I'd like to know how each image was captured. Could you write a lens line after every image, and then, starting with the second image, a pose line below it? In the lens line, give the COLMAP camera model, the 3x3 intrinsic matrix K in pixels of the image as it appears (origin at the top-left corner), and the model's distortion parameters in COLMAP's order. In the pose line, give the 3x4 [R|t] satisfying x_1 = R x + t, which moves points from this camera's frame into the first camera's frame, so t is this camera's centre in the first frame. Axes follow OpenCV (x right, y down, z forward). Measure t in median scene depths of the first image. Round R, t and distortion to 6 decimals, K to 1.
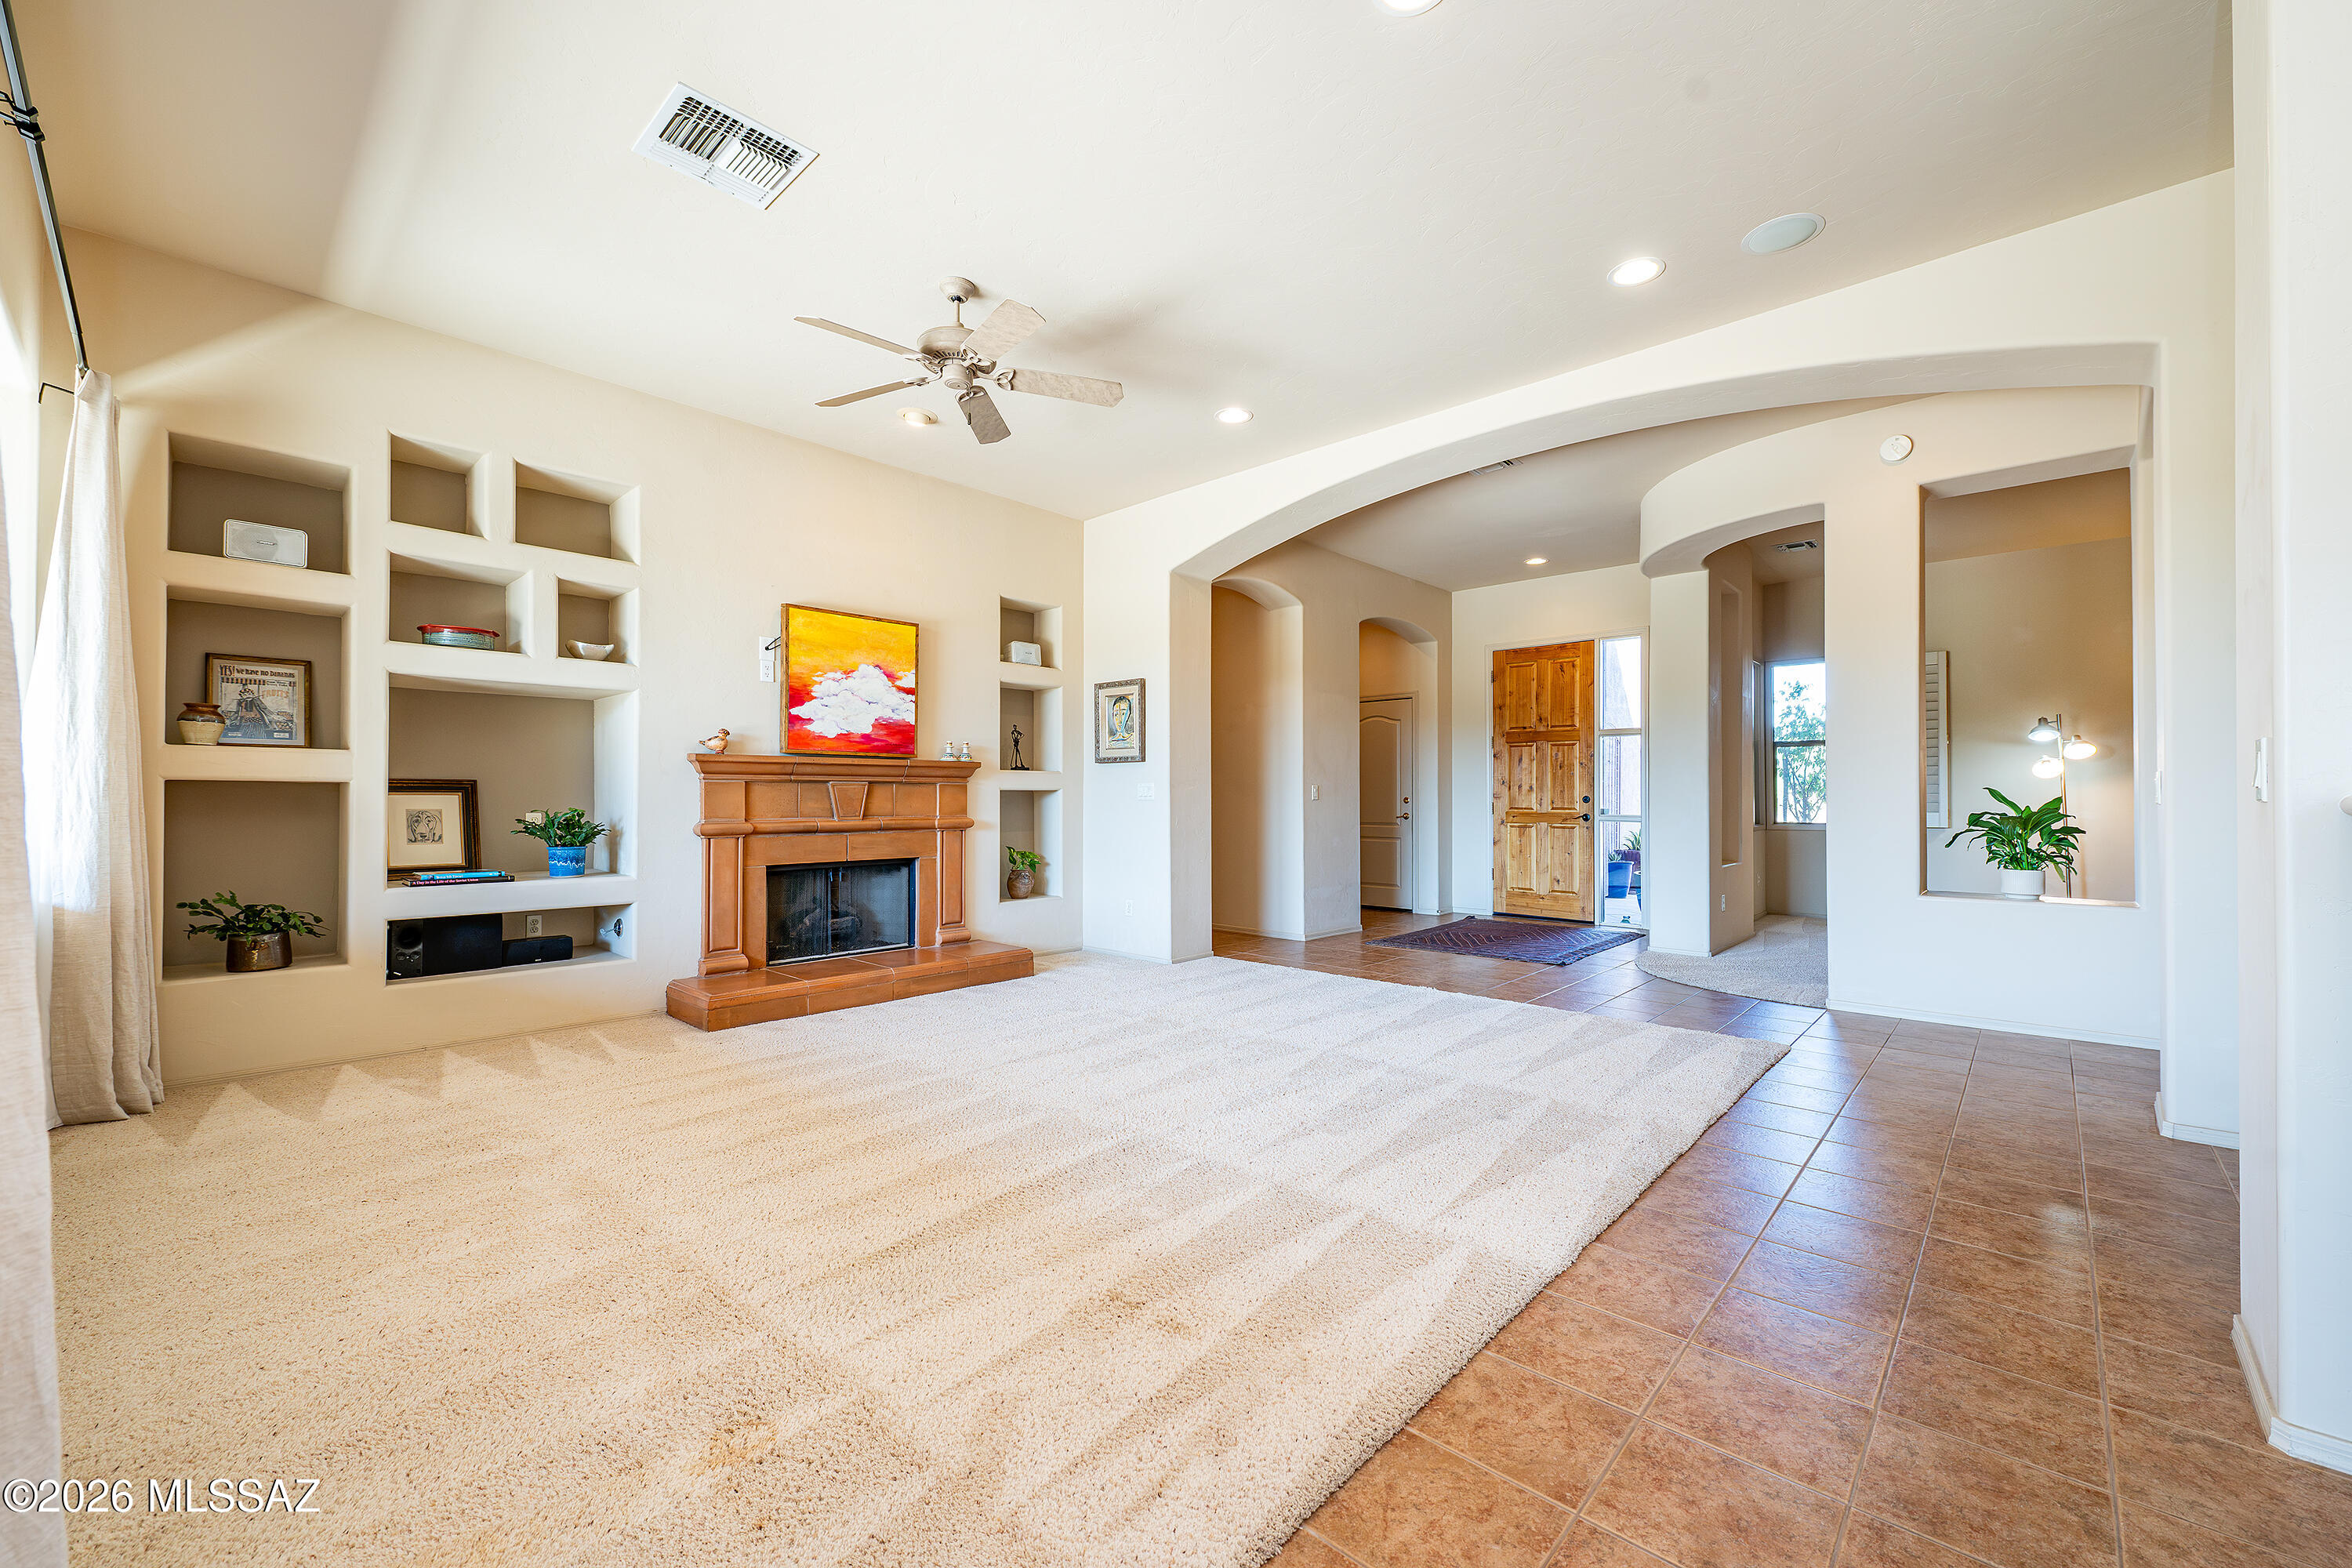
lens RADIAL K [[937.3, 0, 1200.8], [0, 937.3, 790.8], [0, 0, 1]] dist [0.000903, 0.000106]
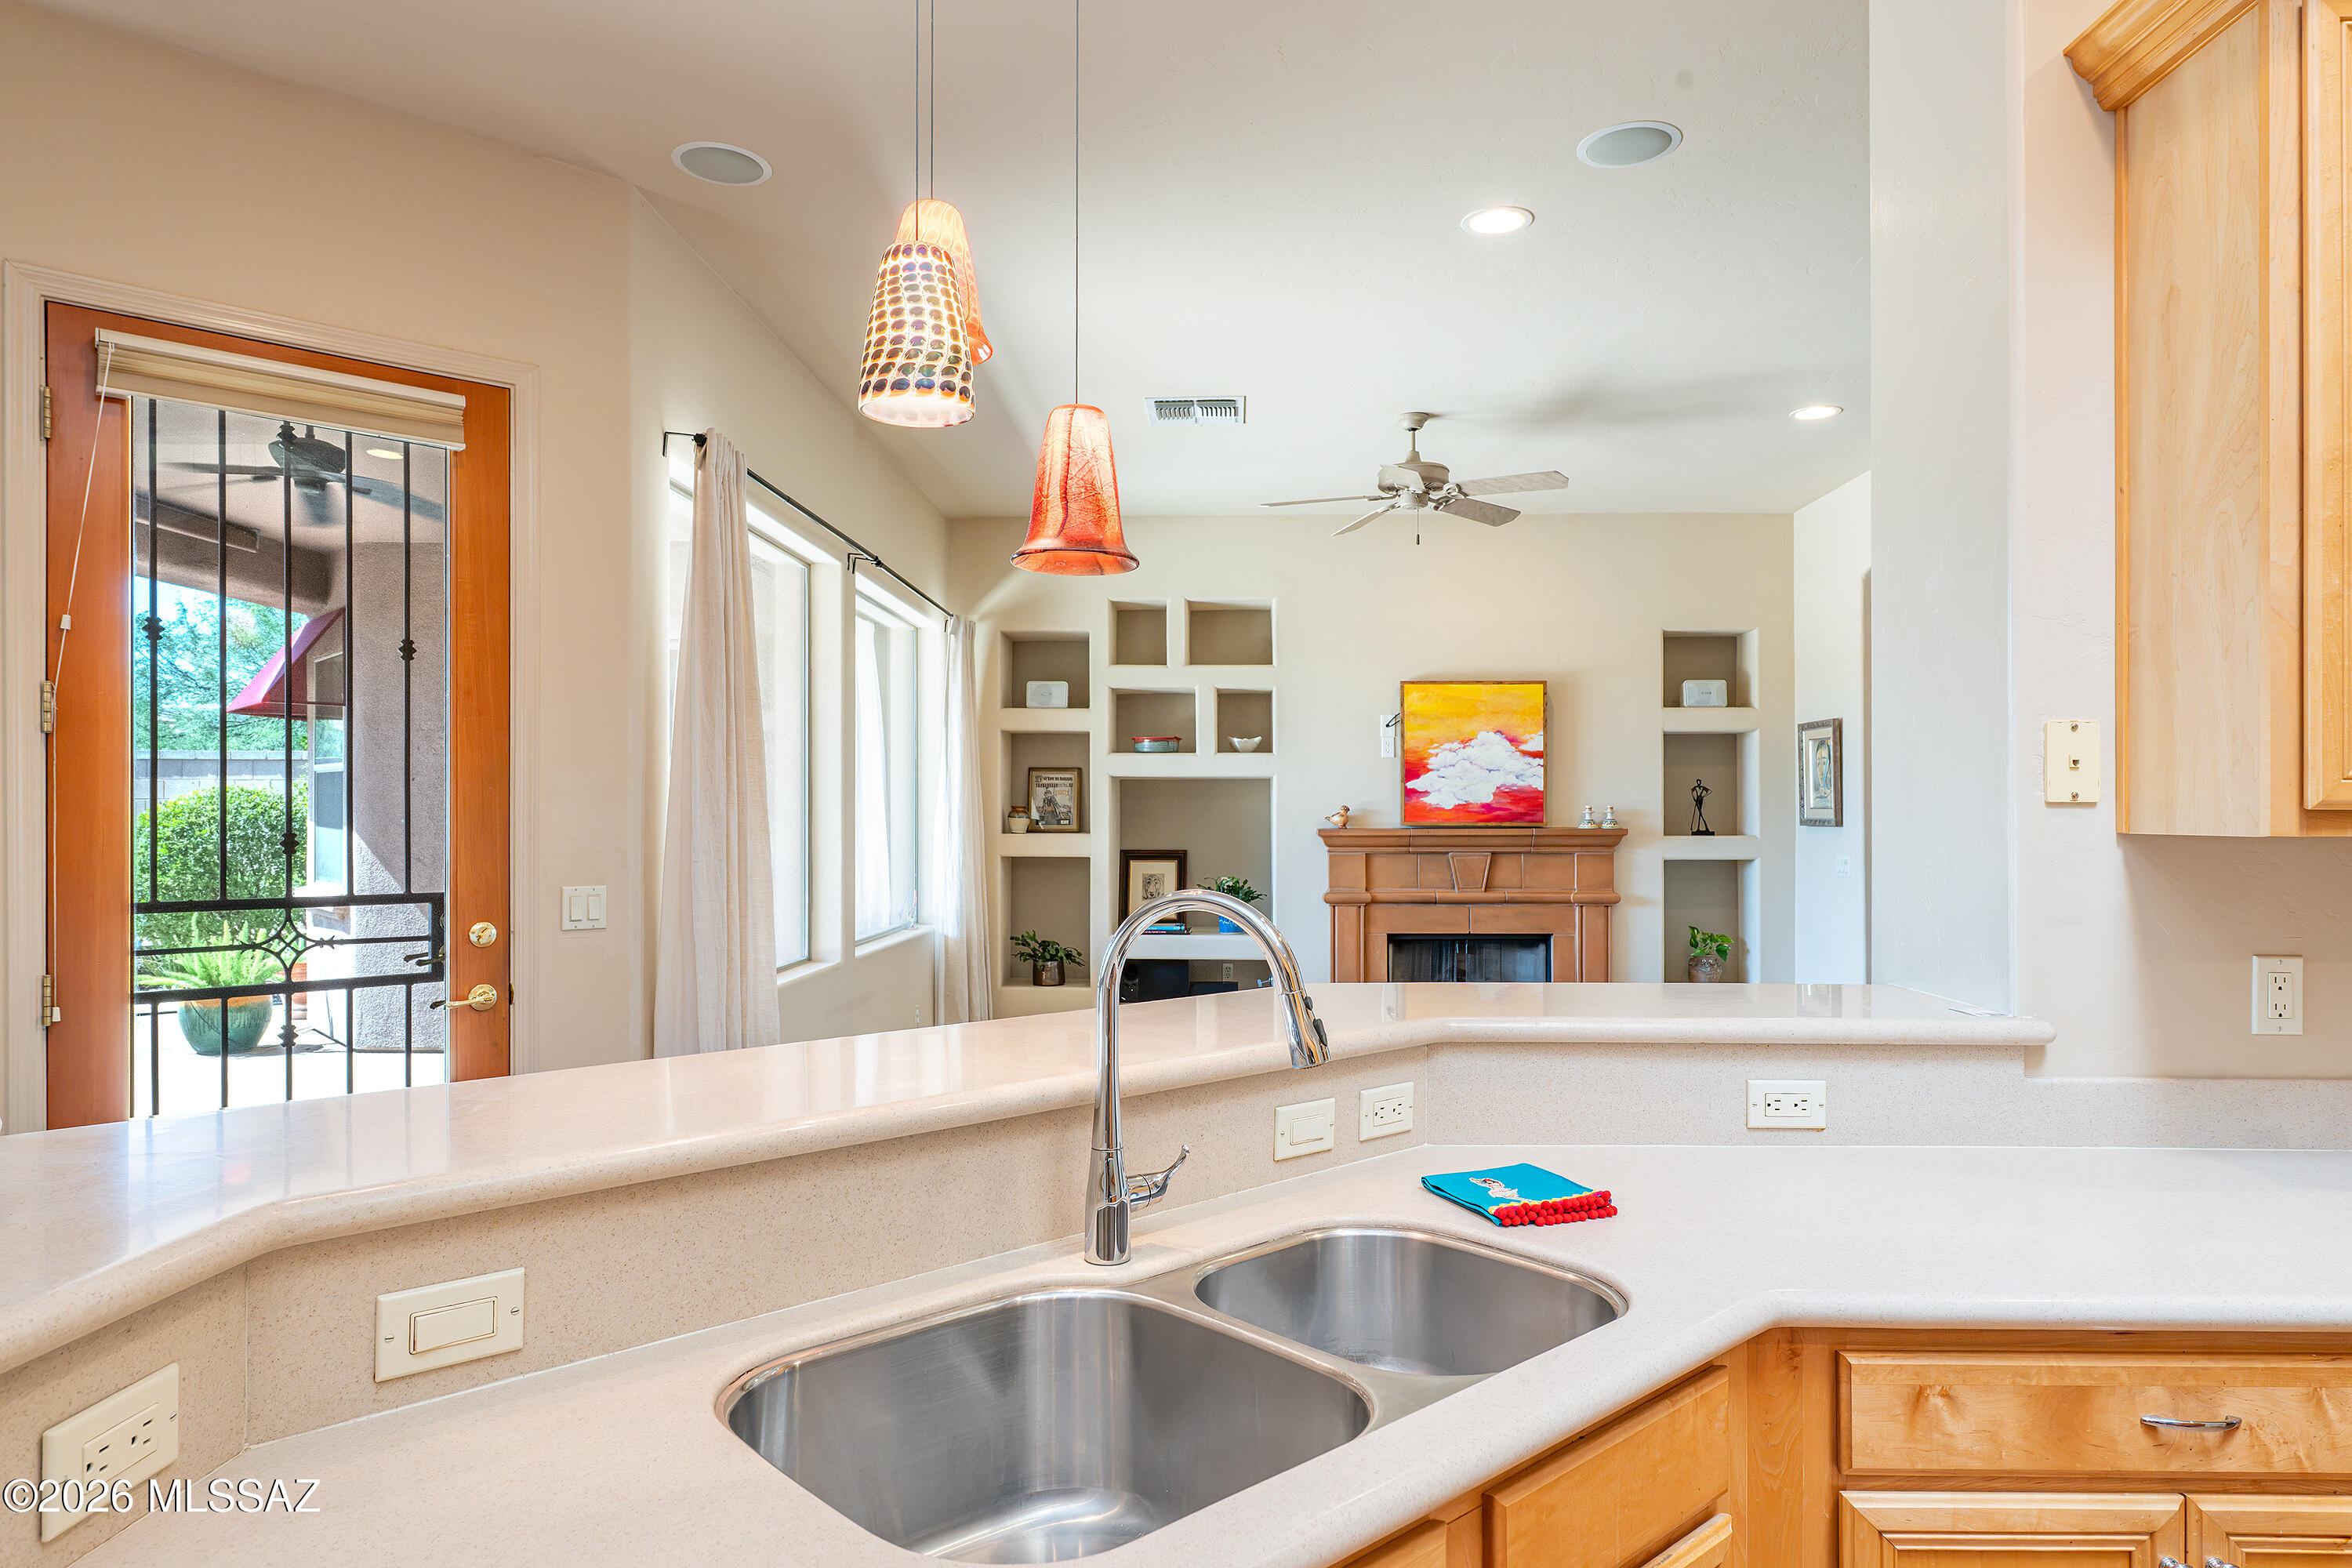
lens RADIAL K [[1428.0, 0, 1173.8], [0, 1428.0, 803.4], [0, 0, 1]] dist [0.001110, 0.000184]
pose [[0.647499, -0.005952, -0.762043, 0.503685], [0.004528, 0.999982, -0.003962, -0.050912], [0.762053, -0.000885, 0.647514, -0.178419]]
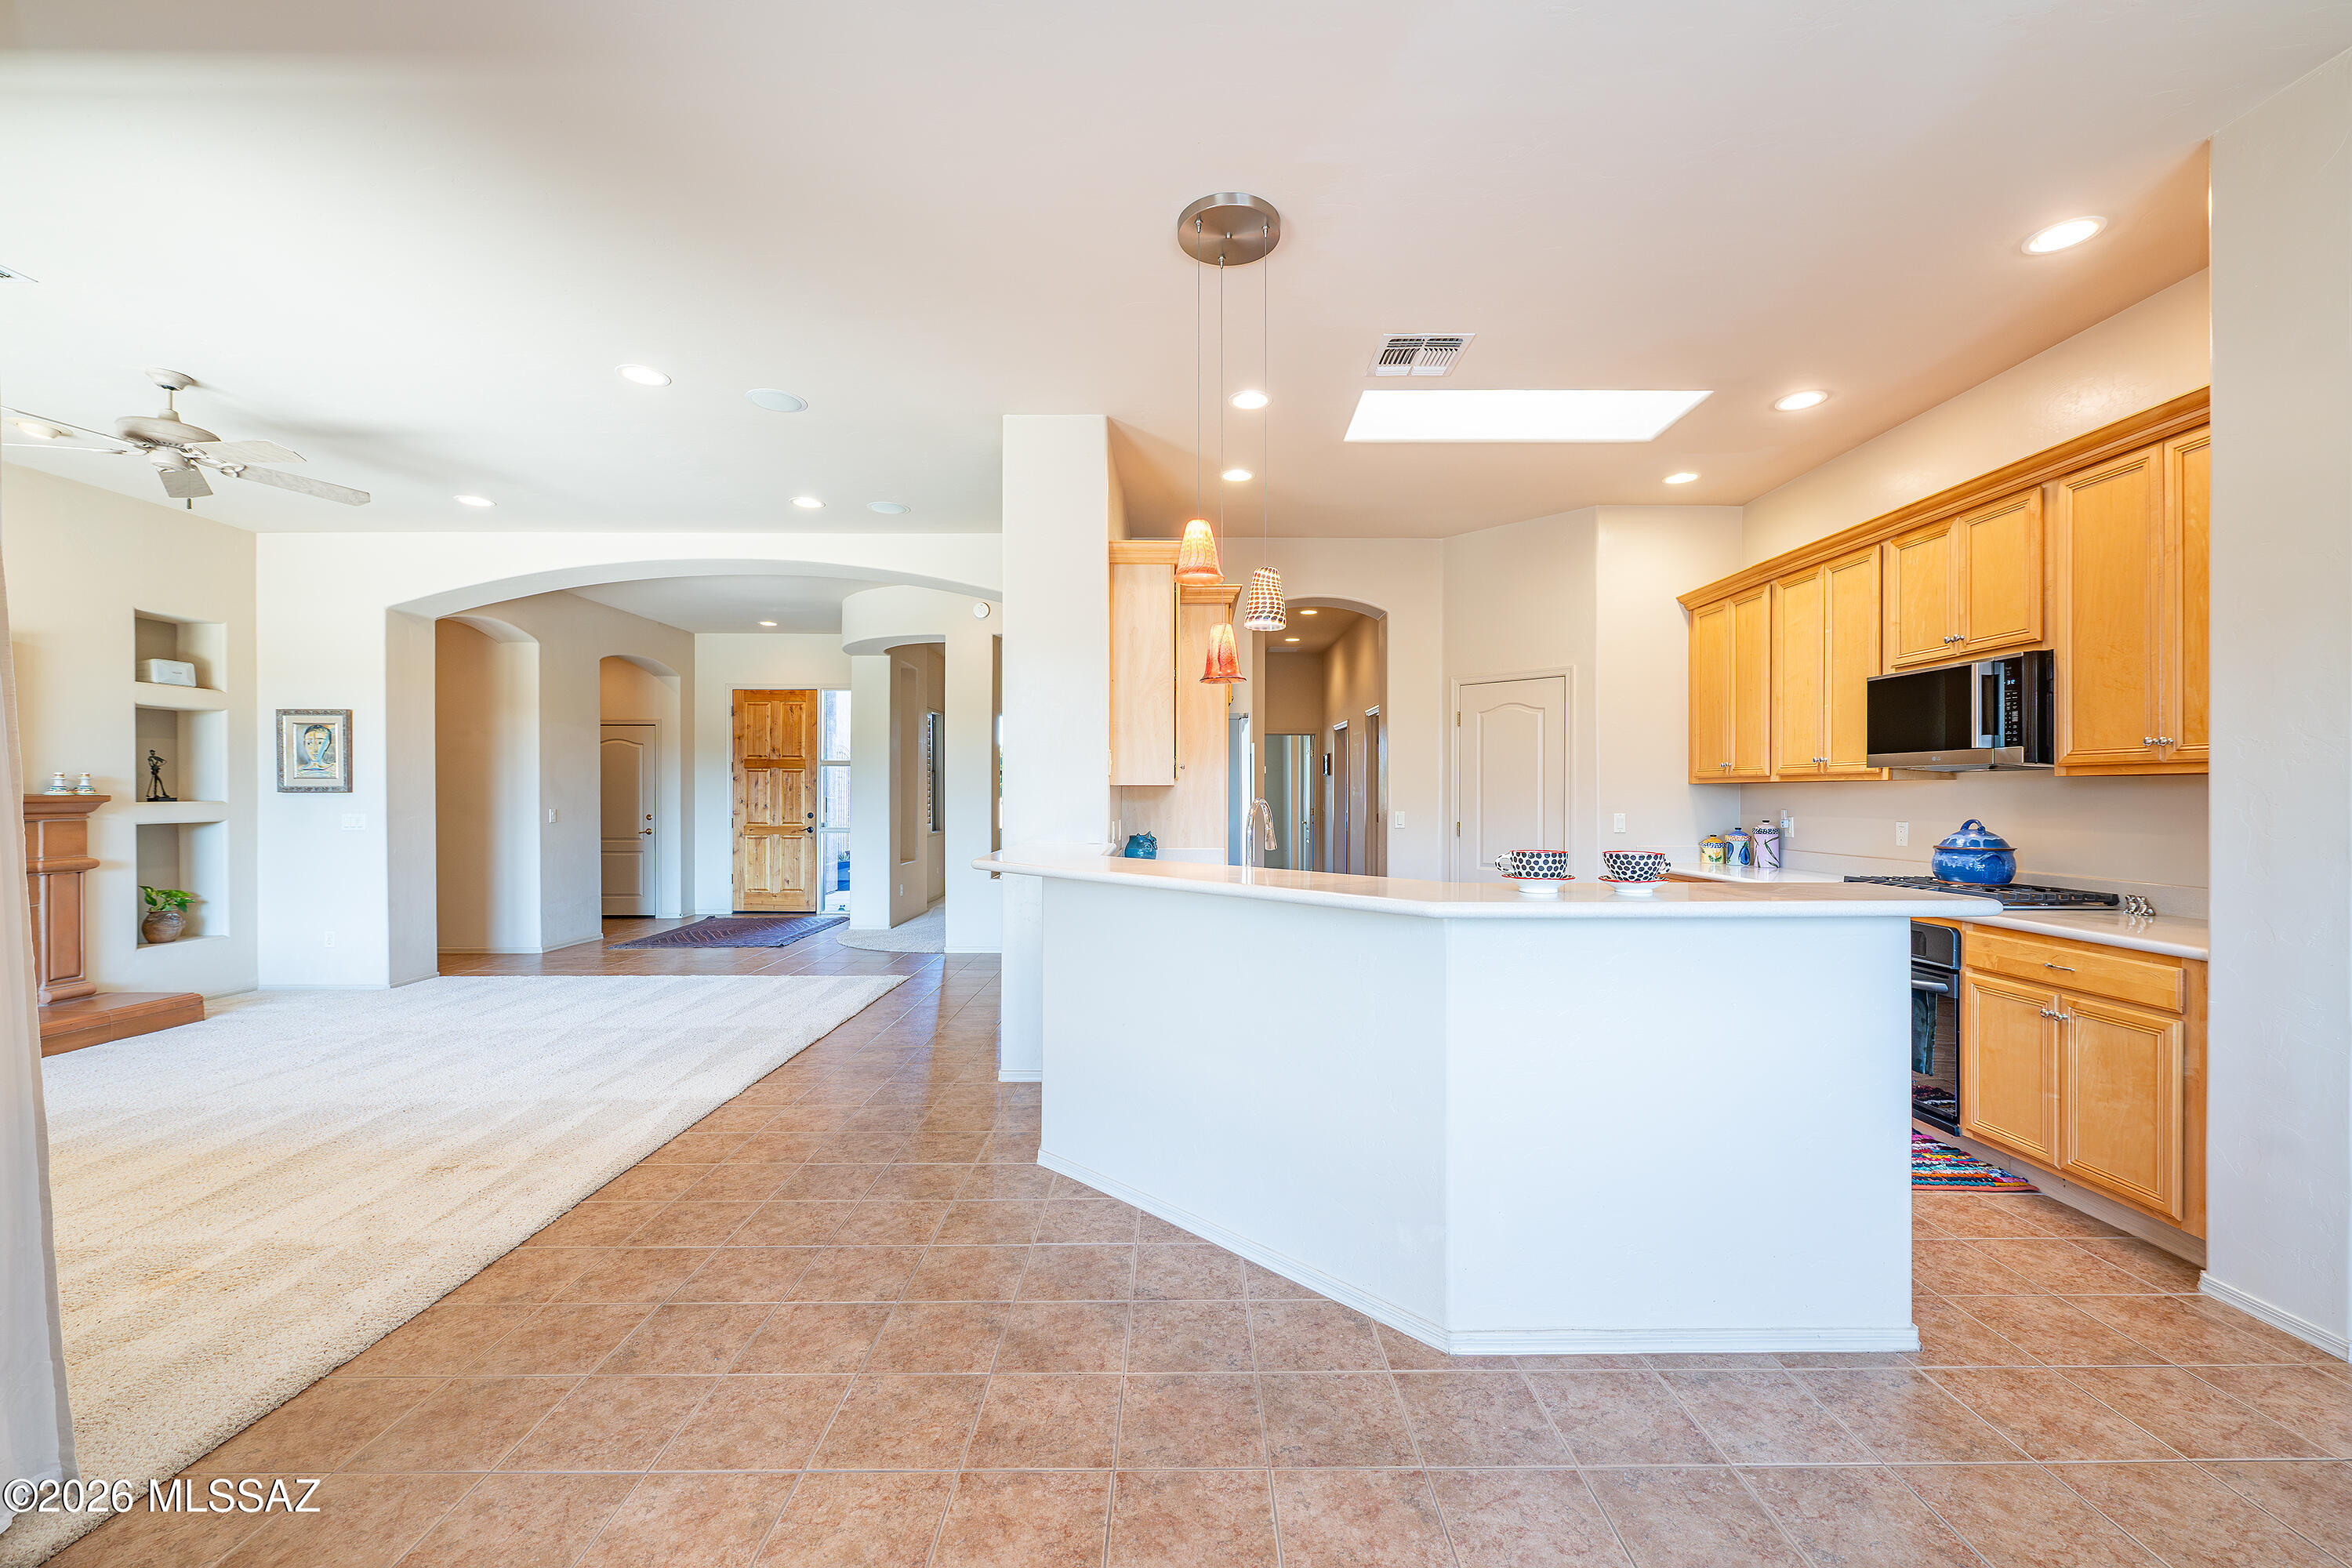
lens RADIAL K [[937.3, 0, 1200.8], [0, 937.3, 790.8], [0, 0, 1]] dist [0.000903, 0.000106]
pose [[0.736672, -0.001552, 0.676248, -0.072992], [-0.003906, 0.999971, 0.006550, -0.045313], [-0.676239, -0.007467, 0.736645, -0.377043]]
